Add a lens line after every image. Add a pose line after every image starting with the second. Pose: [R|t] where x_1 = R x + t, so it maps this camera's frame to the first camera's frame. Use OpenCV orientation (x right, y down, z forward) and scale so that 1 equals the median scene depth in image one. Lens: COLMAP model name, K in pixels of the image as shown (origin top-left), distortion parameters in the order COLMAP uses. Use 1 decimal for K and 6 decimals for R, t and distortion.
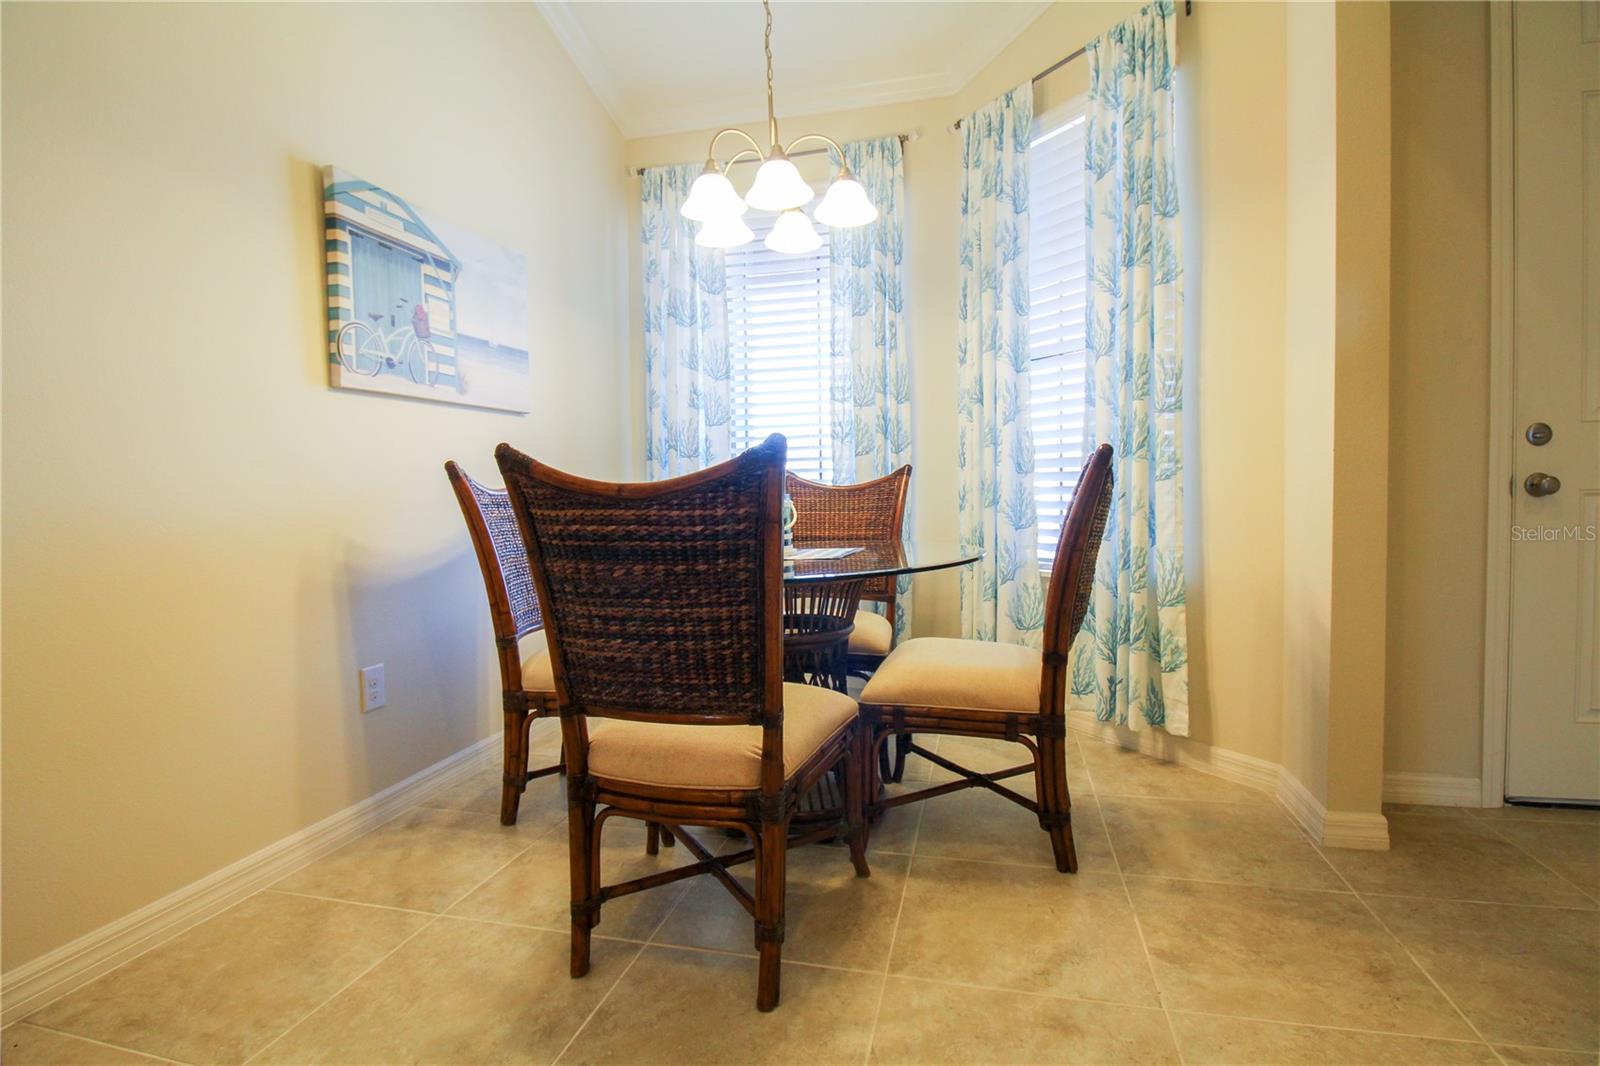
lens RADIAL K [[770.0, 0, 808.5], [0, 770.0, 533.0], [0, 0, 1]] dist [0.002362, -0.015142]
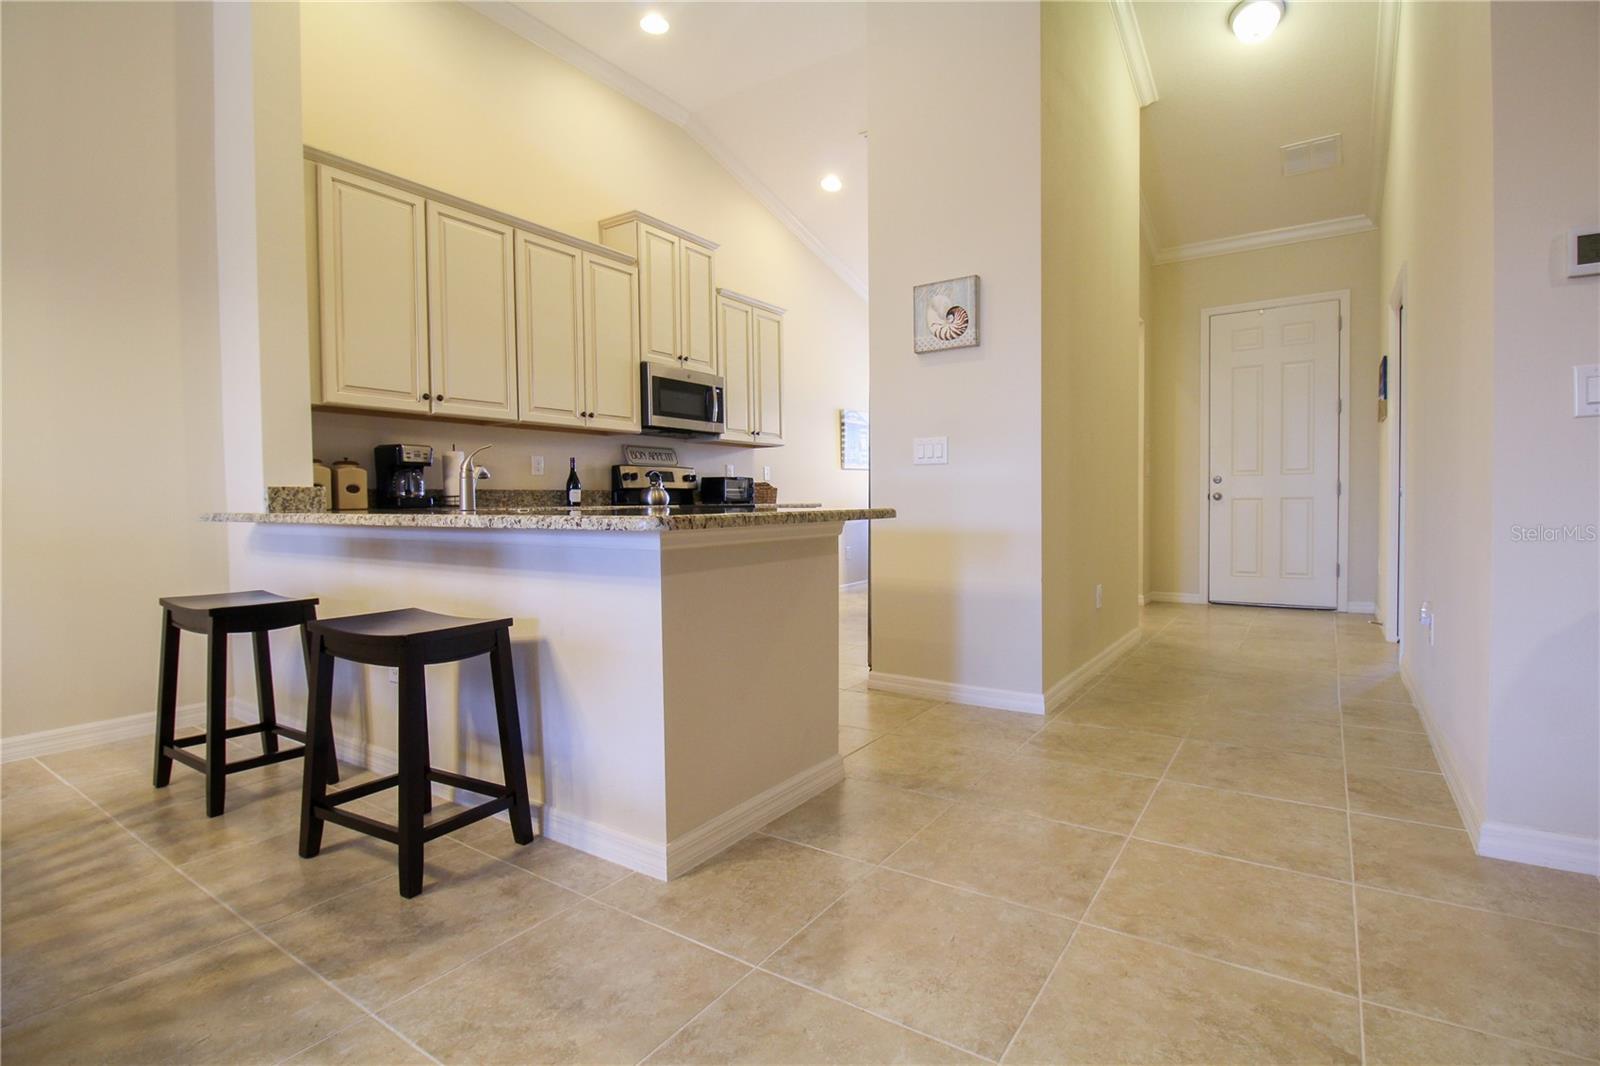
lens RADIAL K [[769.2, 0, 806.6], [0, 769.2, 527.2], [0, 0, 1]] dist [0.000098, -0.015573]
pose [[0.936463, 0.017280, -0.350342, 0.494118], [-0.021260, 0.999746, -0.007519, 0.115534], [0.350123, 0.014489, 0.936592, -2.393934]]
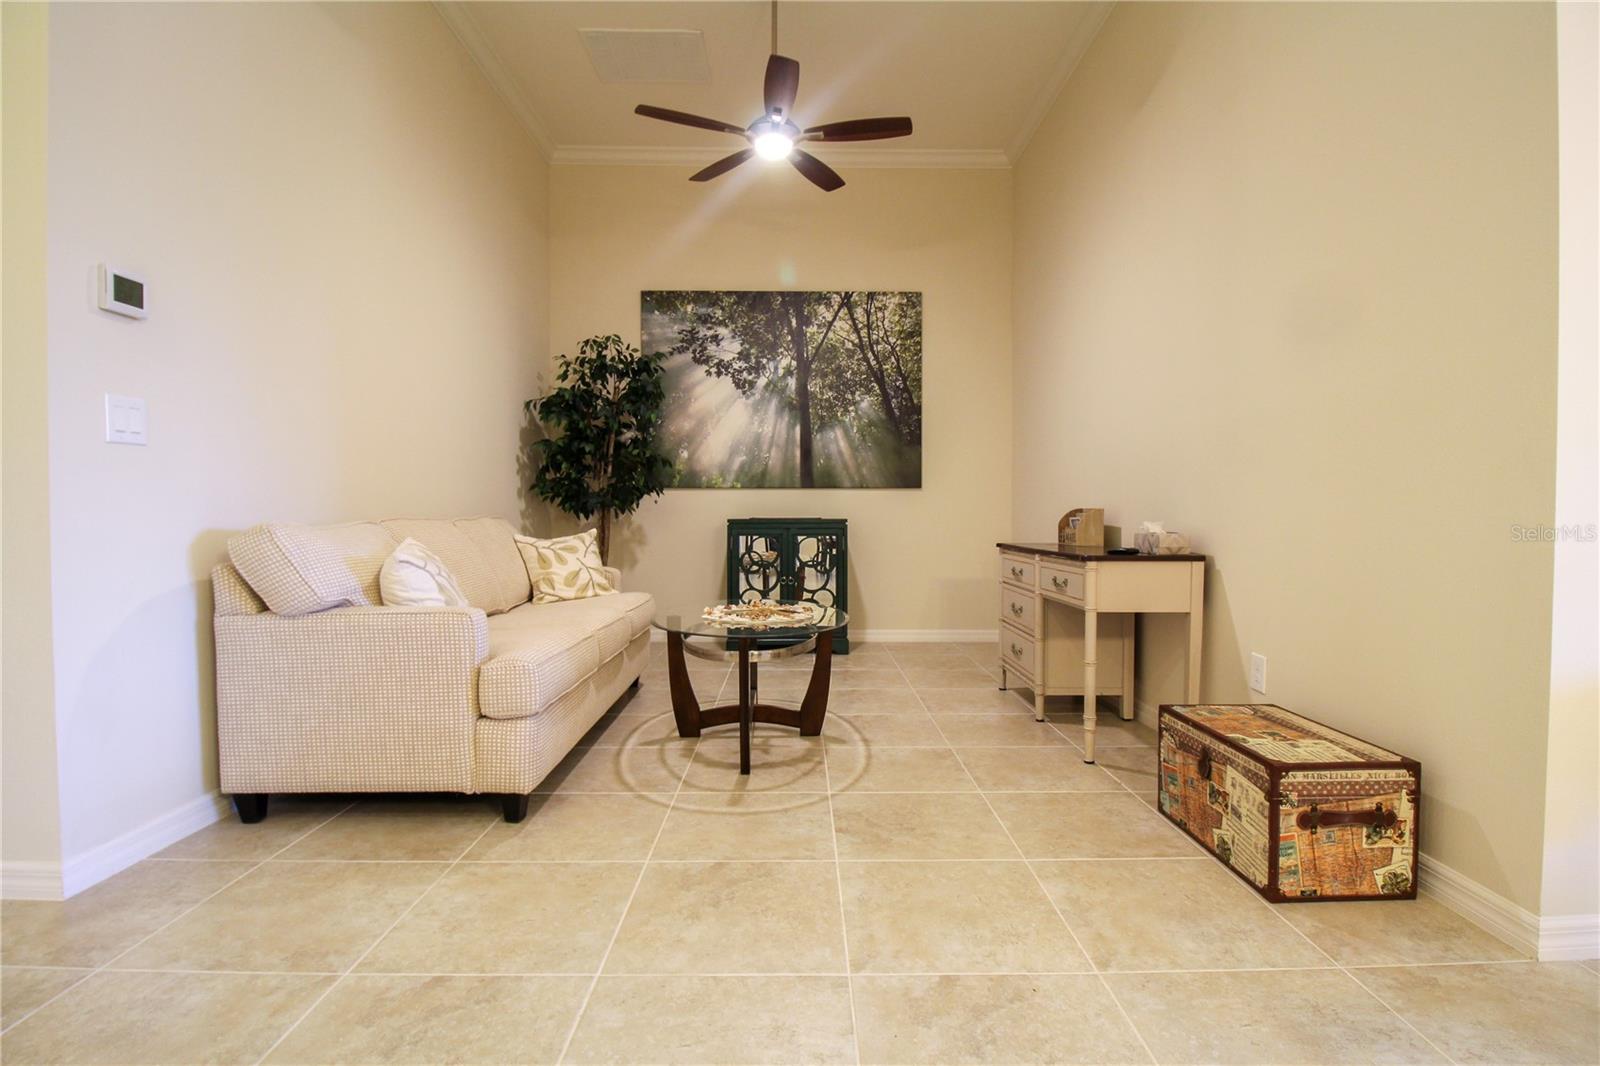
lens RADIAL K [[770.0, 0, 808.5], [0, 770.0, 533.0], [0, 0, 1]] dist [0.002362, -0.015142]
pose [[-0.244282, -0.006000, 0.969686, -0.078466], [0.050263, 0.998558, 0.018841, 0.100048], [-0.968401, 0.053341, -0.243628, -1.884874]]
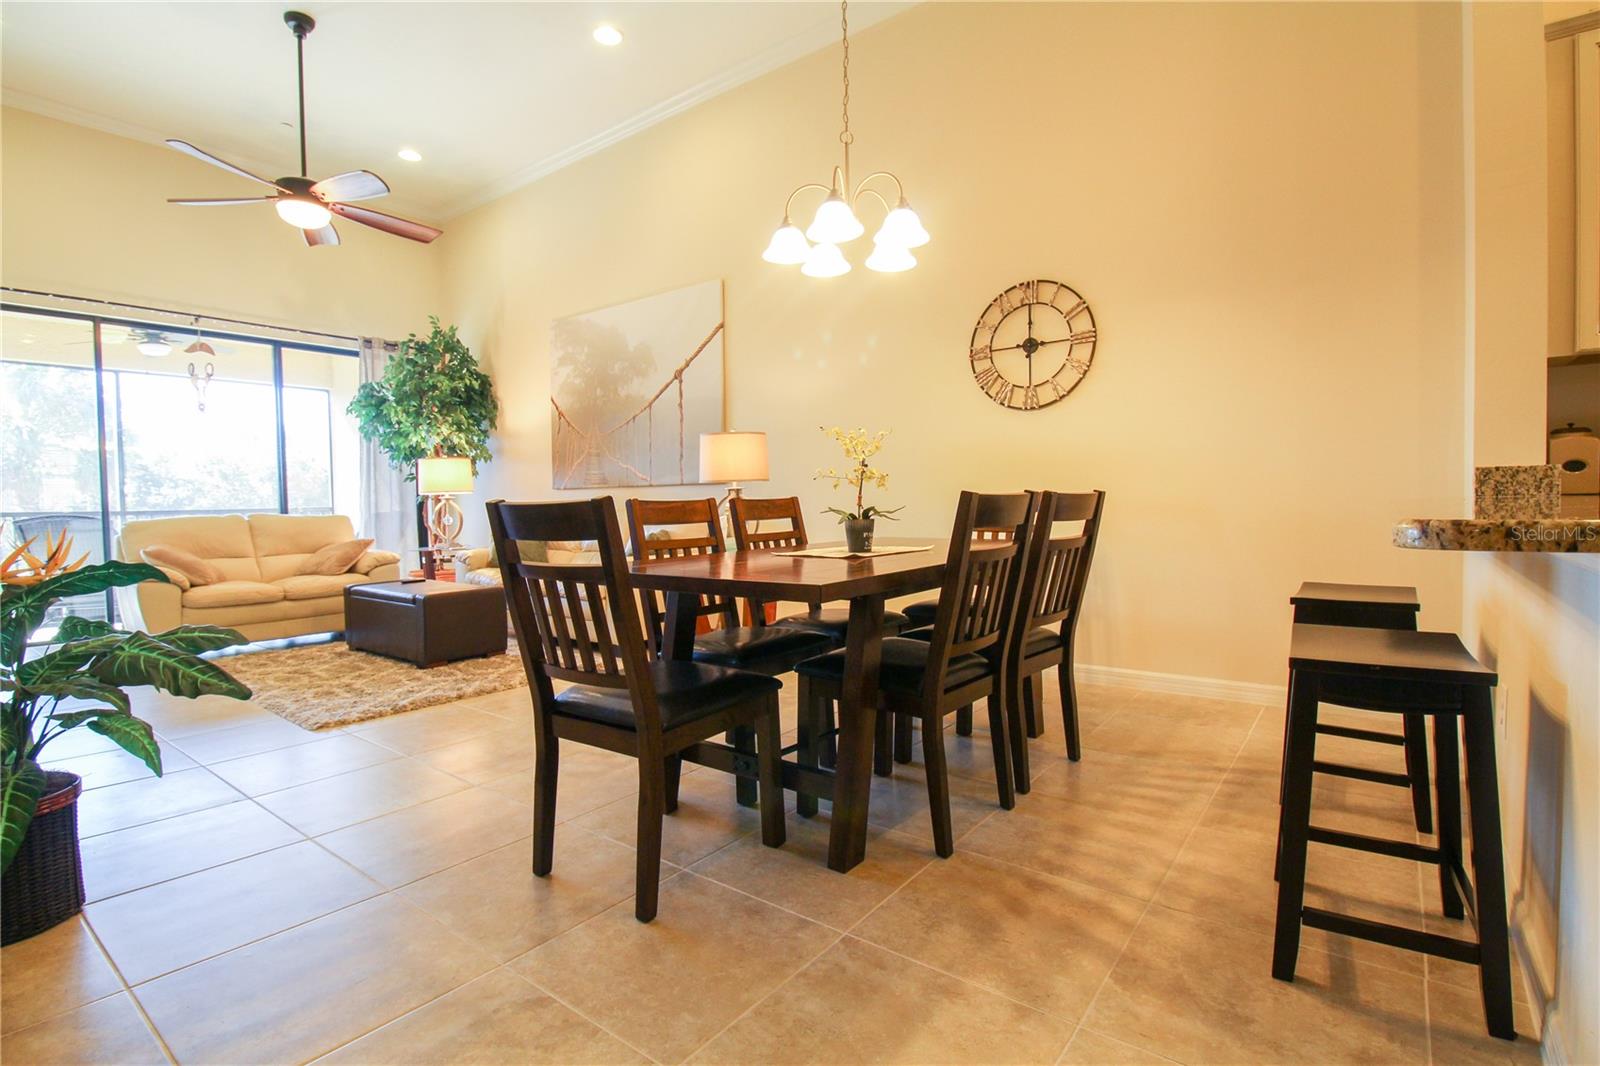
lens RADIAL K [[761.6, 0, 809.2], [0, 761.6, 529.2], [0, 0, 1]] dist [0.001899, -0.013295]
pose [[-0.404472, 0.054625, -0.912918, 0.565324], [-0.021335, 0.997379, 0.069131, 0.087078], [0.914302, 0.047438, -0.402246, -1.865146]]
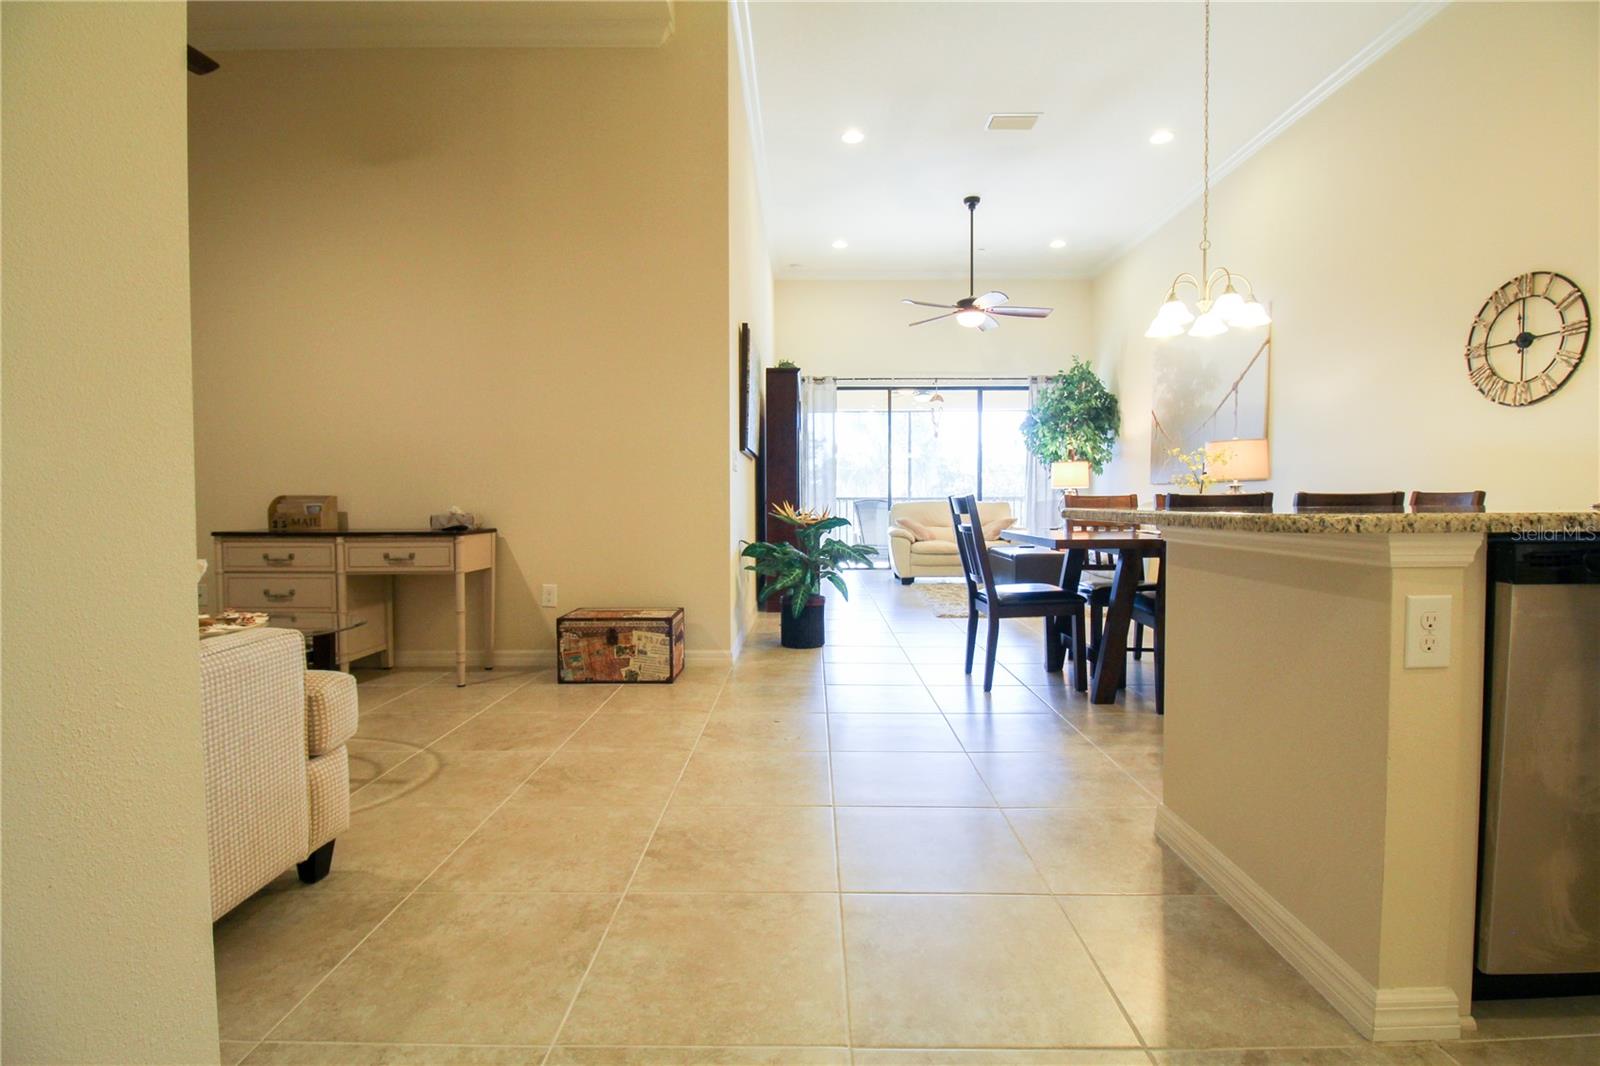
lens RADIAL K [[754.8, 0, 812.1], [0, 754.8, 531.6], [0, 0, 1]] dist [0.004002, -0.018220]
pose [[-0.972153, 0.029795, -0.232446, 0.696414], [0.008143, 0.995581, 0.093555, 0.032431], [0.234206, 0.089057, -0.968099, -0.807993]]
